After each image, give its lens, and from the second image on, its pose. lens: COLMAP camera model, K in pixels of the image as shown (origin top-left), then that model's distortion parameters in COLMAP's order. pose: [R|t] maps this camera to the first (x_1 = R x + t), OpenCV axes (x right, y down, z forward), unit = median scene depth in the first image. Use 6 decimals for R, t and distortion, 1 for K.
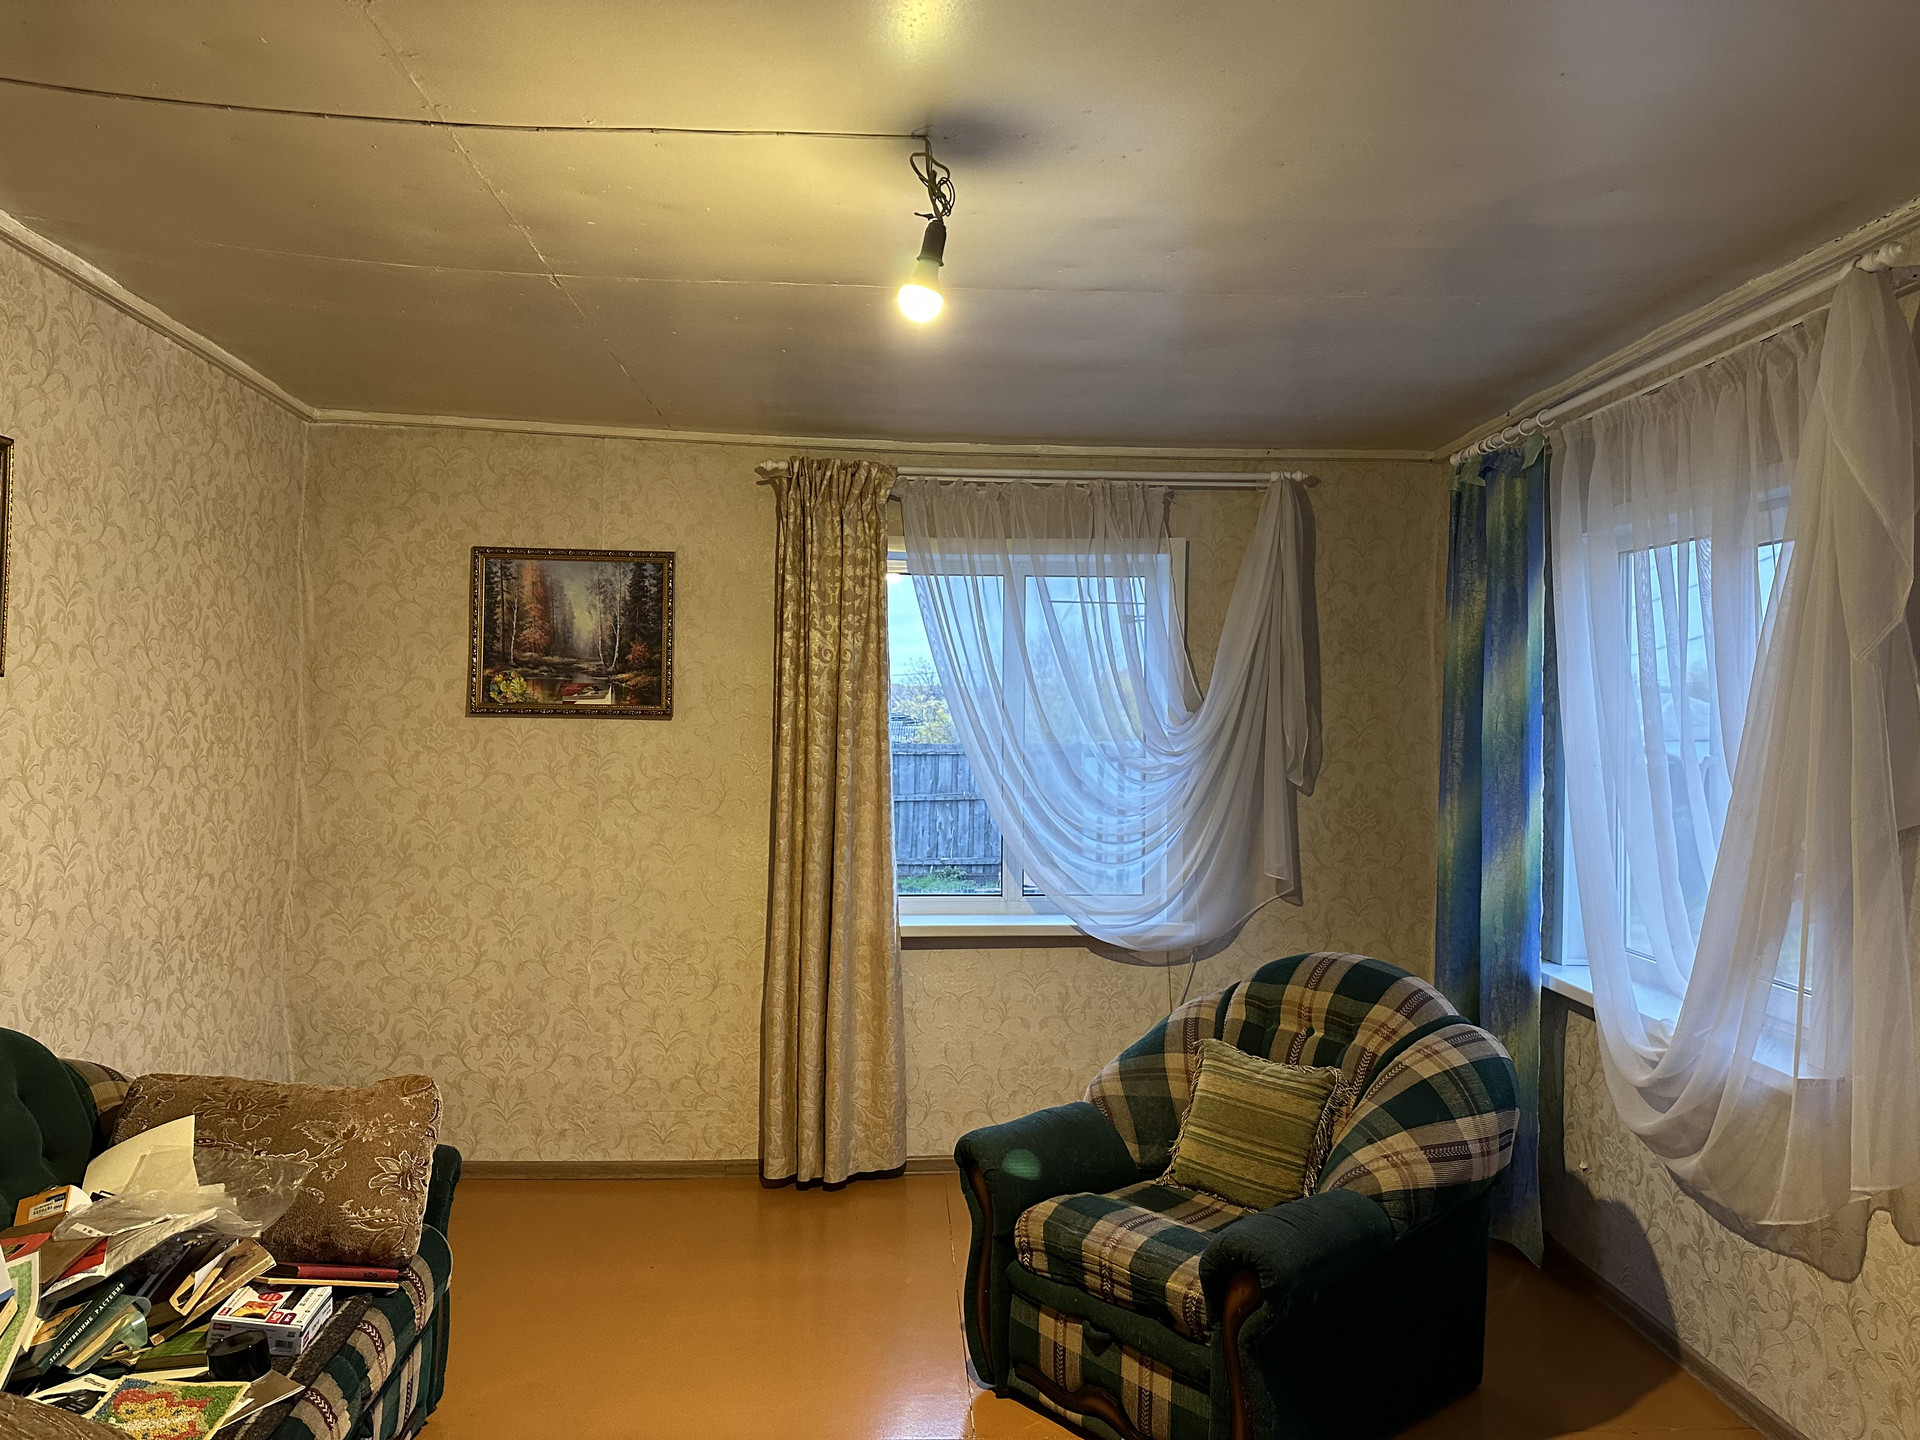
lens RADIAL K [[1328.5, 0, 941.4], [0, 1328.5, 704.5], [0, 0, 1]] dist [0.090001, -0.091170]
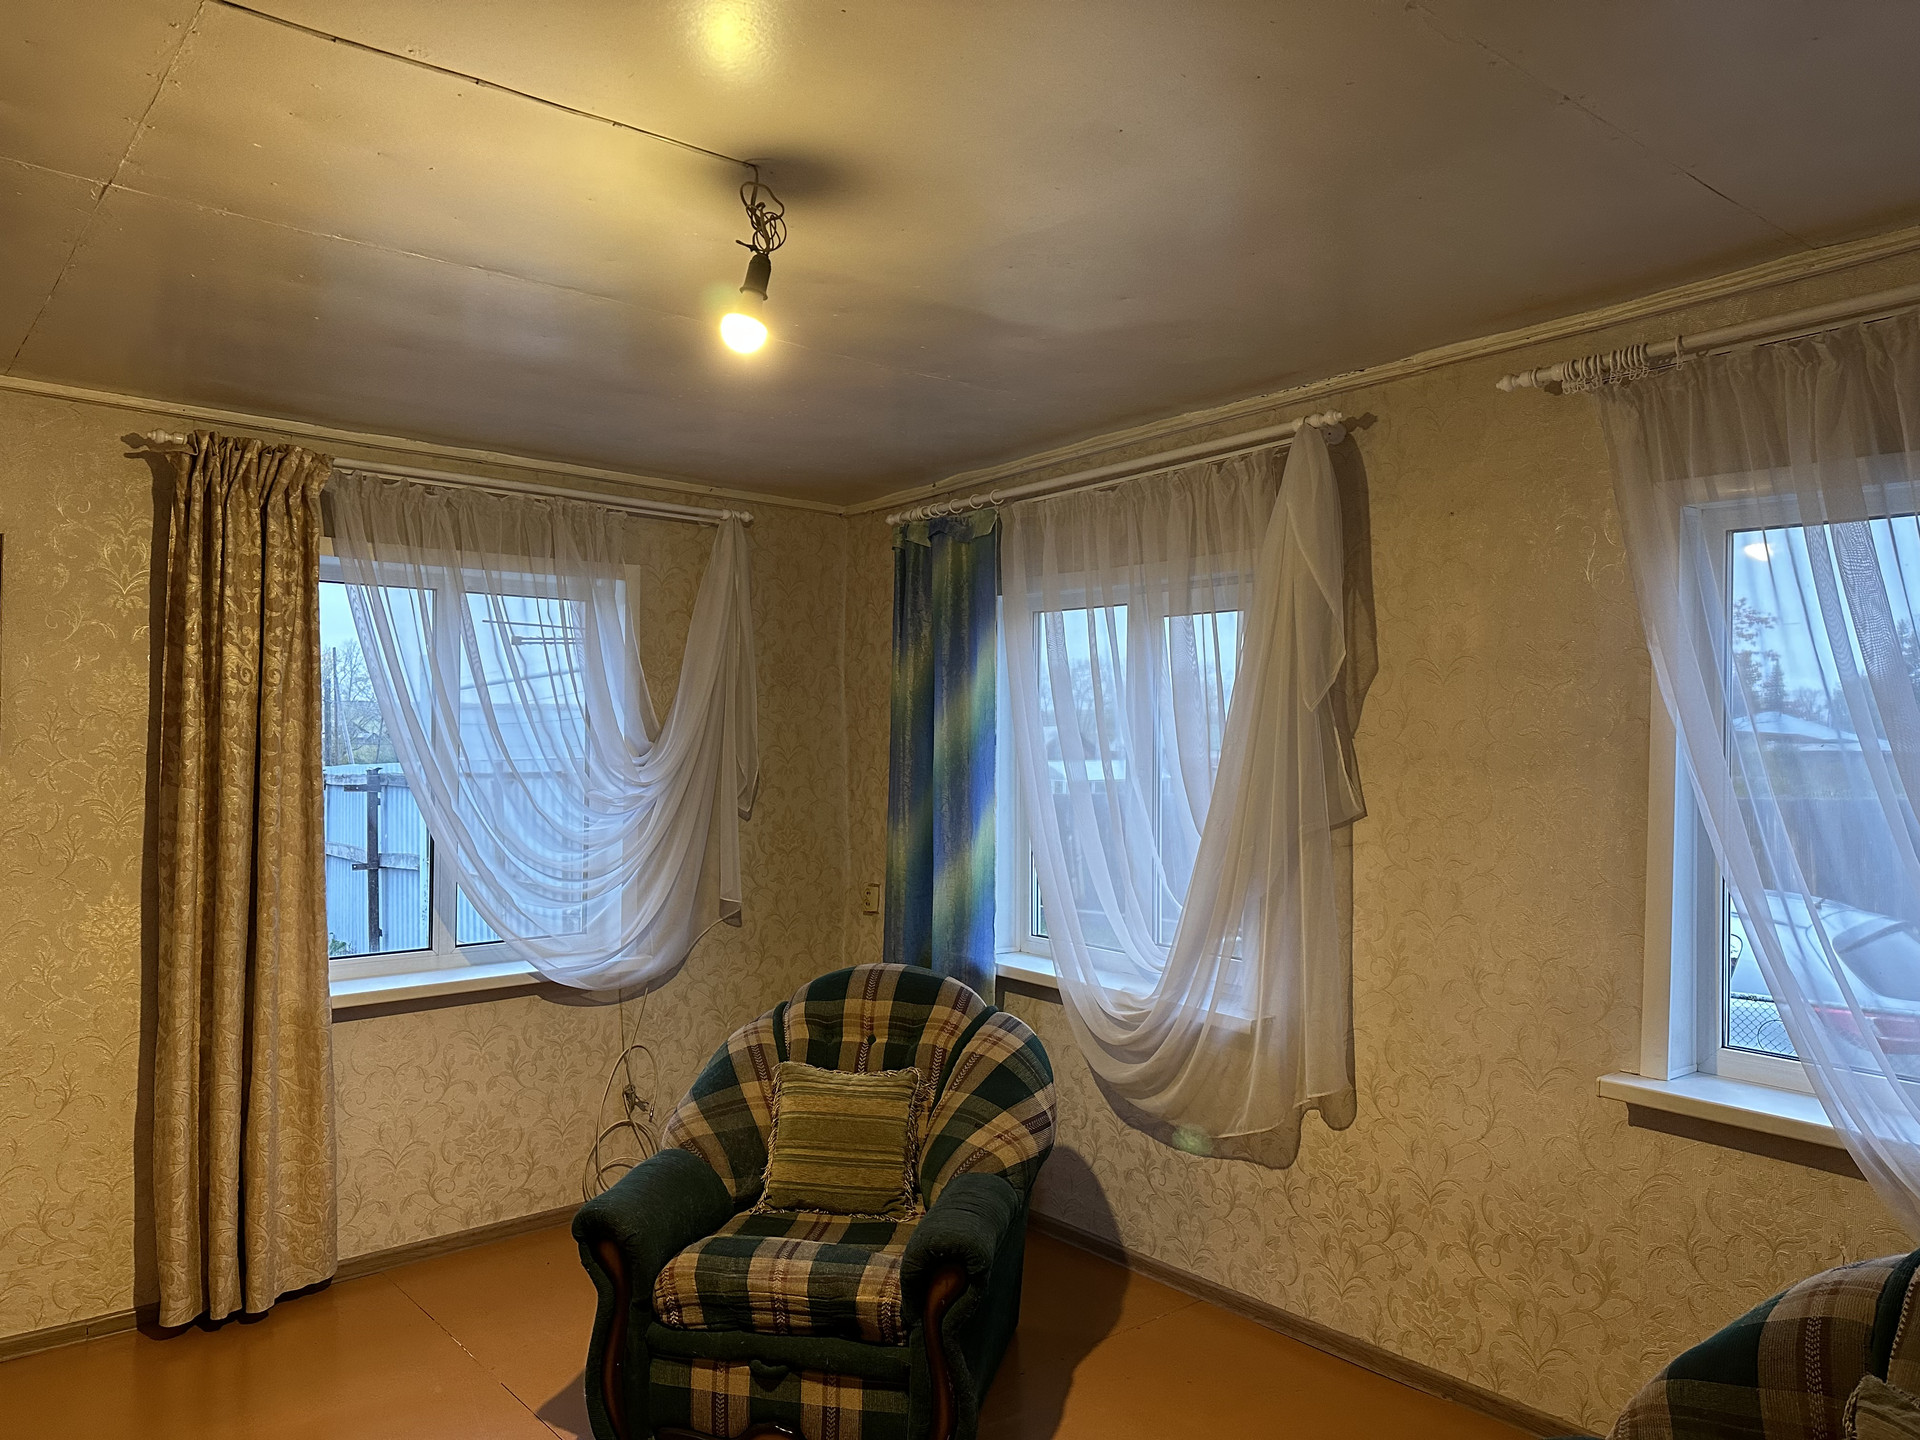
lens RADIAL K [[1328.5, 0, 979.4], [0, 1328.5, 704.7], [0, 0, 1]] dist [0.090001, -0.091170]
pose [[0.807183, 0.012141, 0.590177, -0.223490], [-0.003273, 0.999865, -0.016093, -0.007334], [-0.590292, 0.011059, 0.807114, 0.057751]]
